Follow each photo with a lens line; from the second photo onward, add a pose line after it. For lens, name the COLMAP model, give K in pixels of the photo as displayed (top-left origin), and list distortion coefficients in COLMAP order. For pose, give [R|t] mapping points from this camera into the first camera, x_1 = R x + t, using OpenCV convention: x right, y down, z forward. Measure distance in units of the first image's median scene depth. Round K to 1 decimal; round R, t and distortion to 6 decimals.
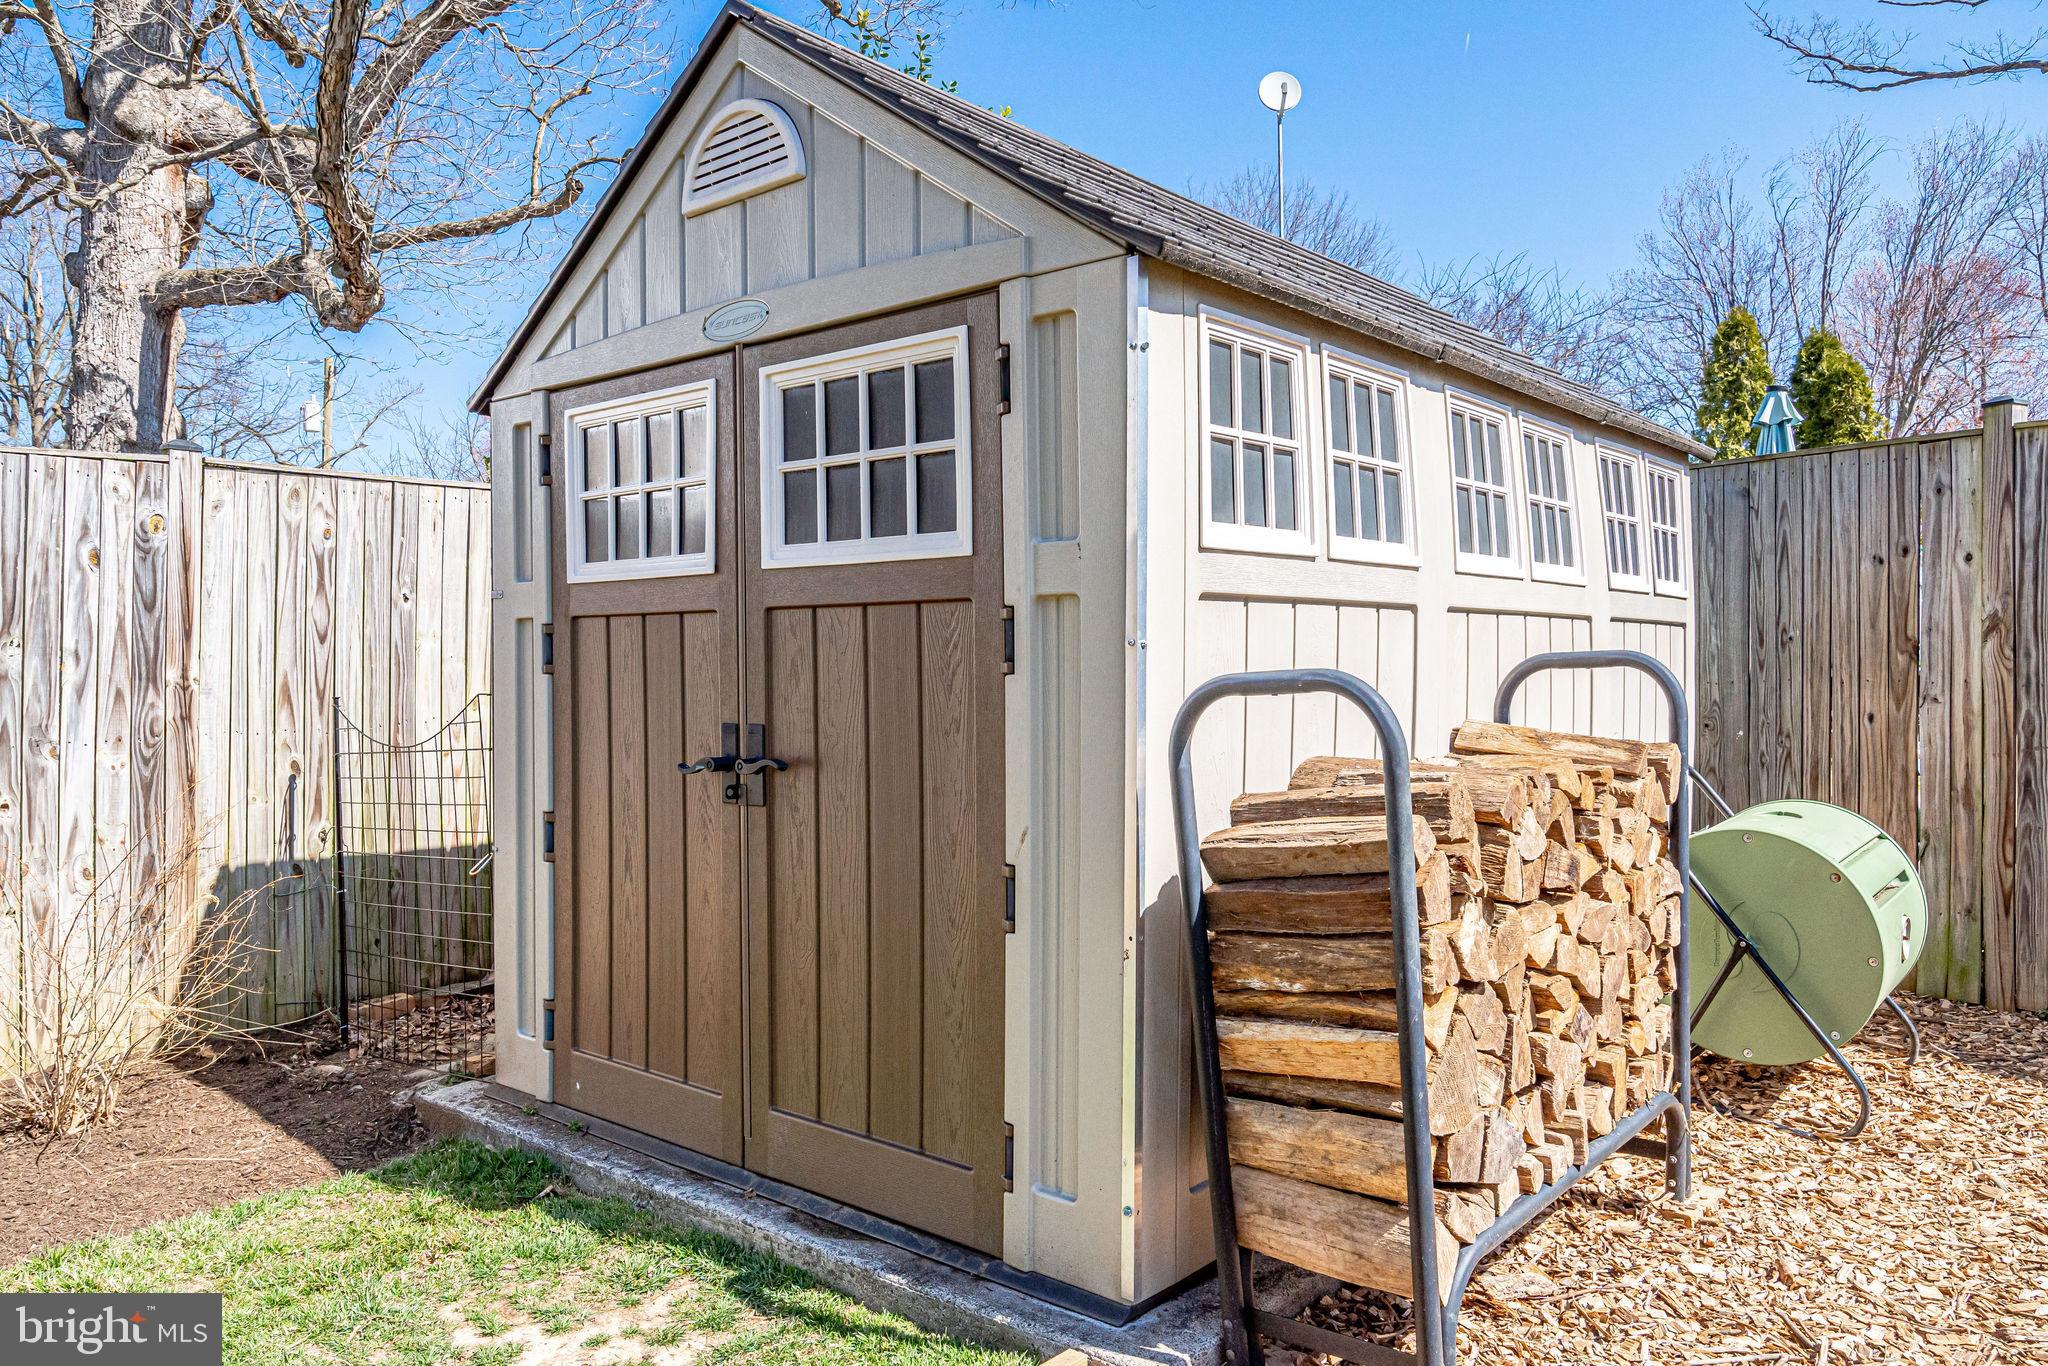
lens RADIAL K [[1441.4, 0, 1024.0], [0, 1441.4, 683.0], [0, 0, 1]] dist [0.001493, 0.004938]
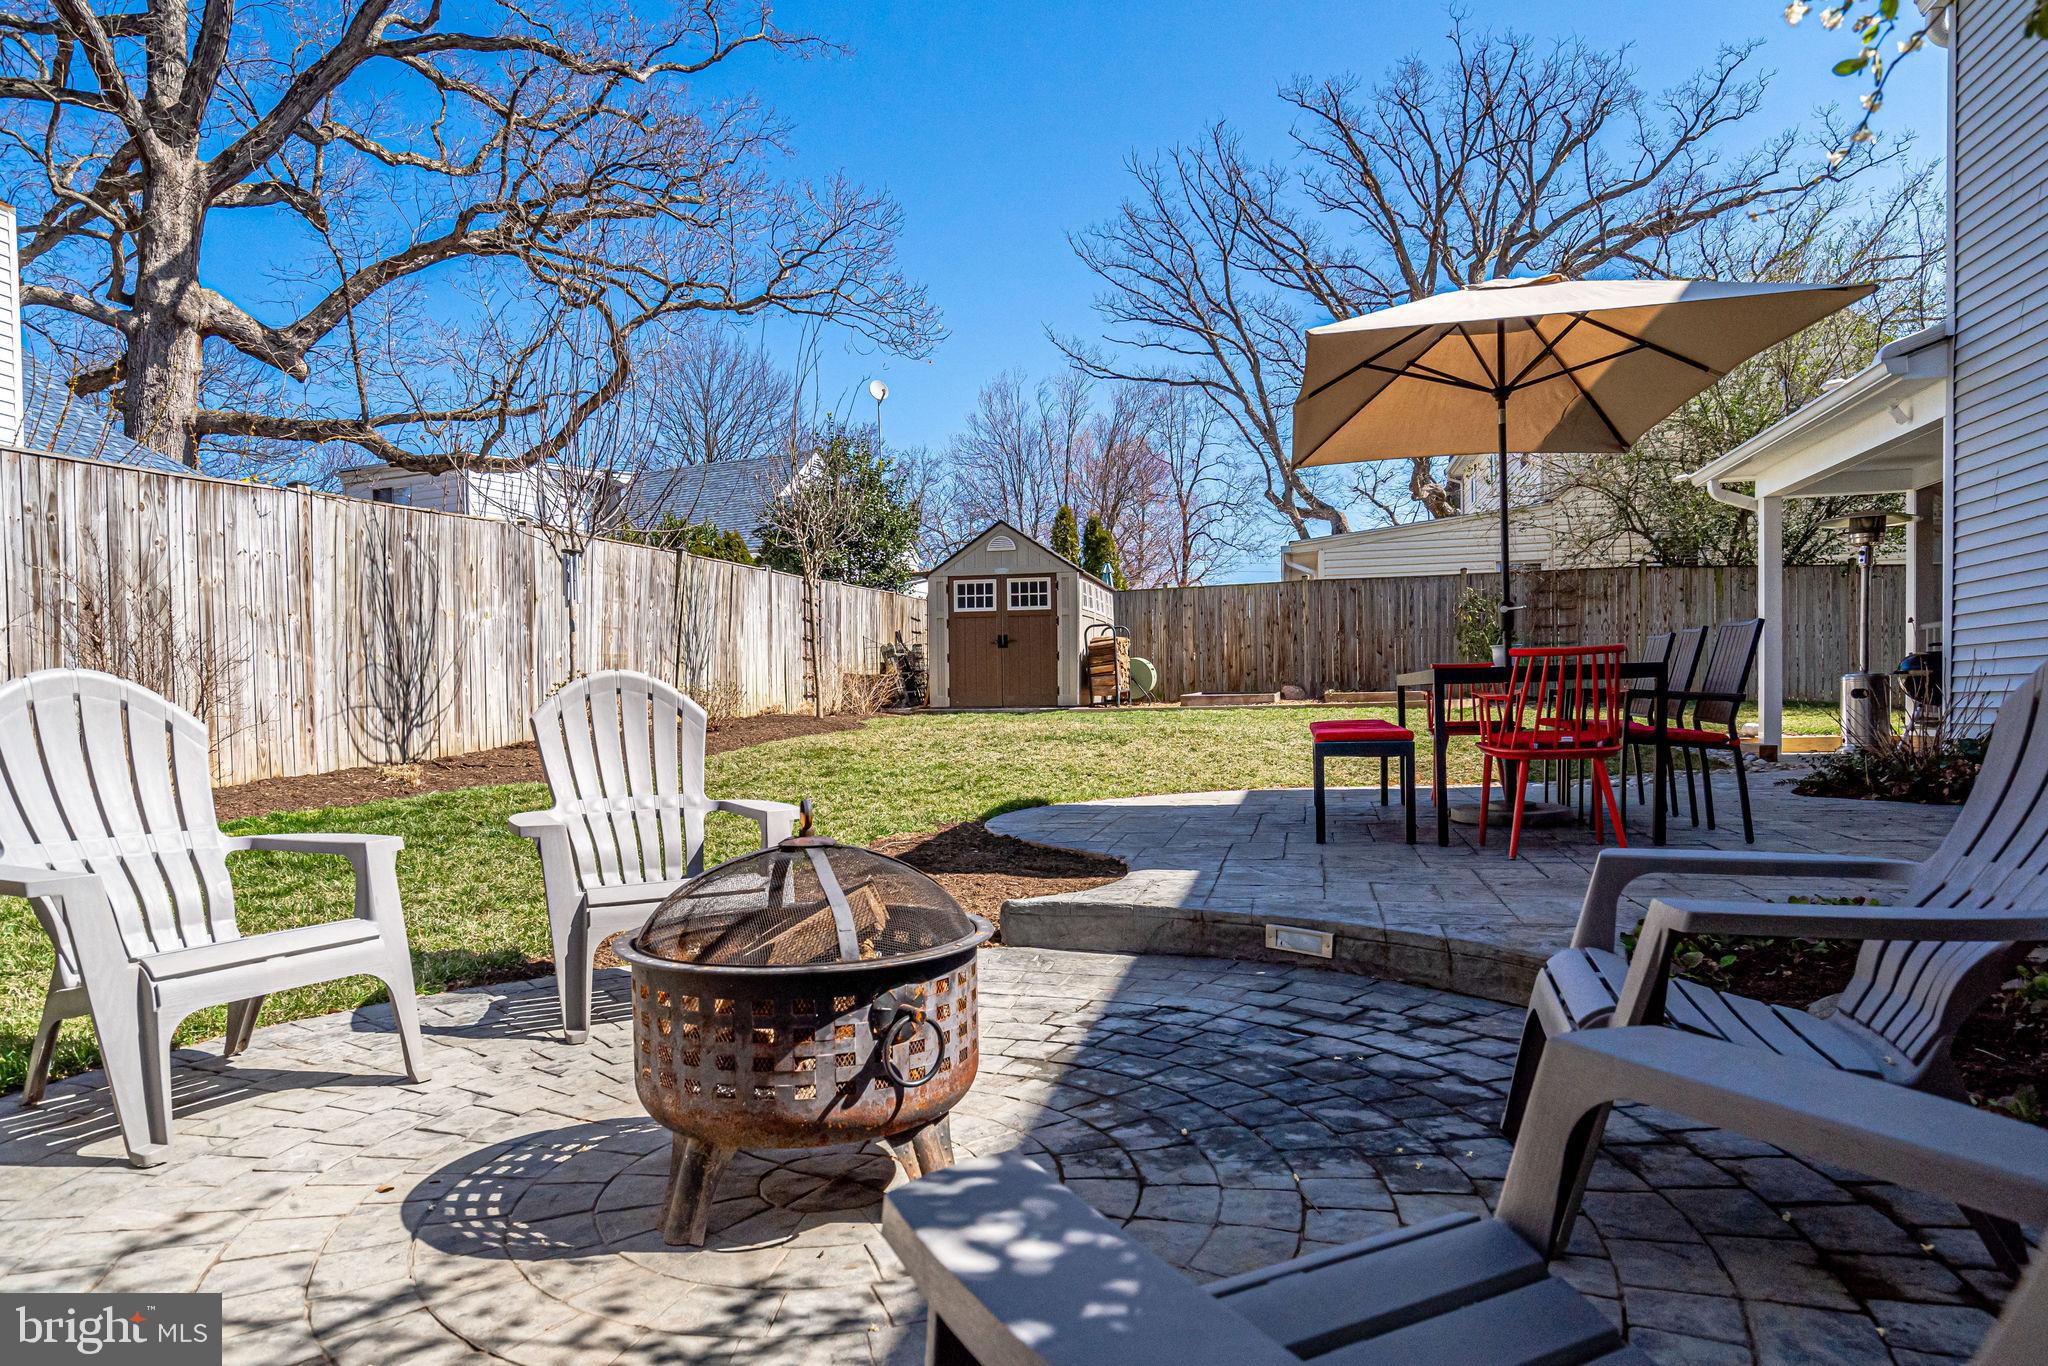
lens RADIAL K [[1259.0, 0, 1016.8], [0, 1259.0, 760.7], [0, 0, 1]] dist [0.001319, 0.000312]
pose [[0.882242, -0.031357, 0.469750, -1.854490], [0.015044, 0.999148, 0.038443, 0.248404], [-0.470555, -0.026849, 0.881962, -2.633581]]
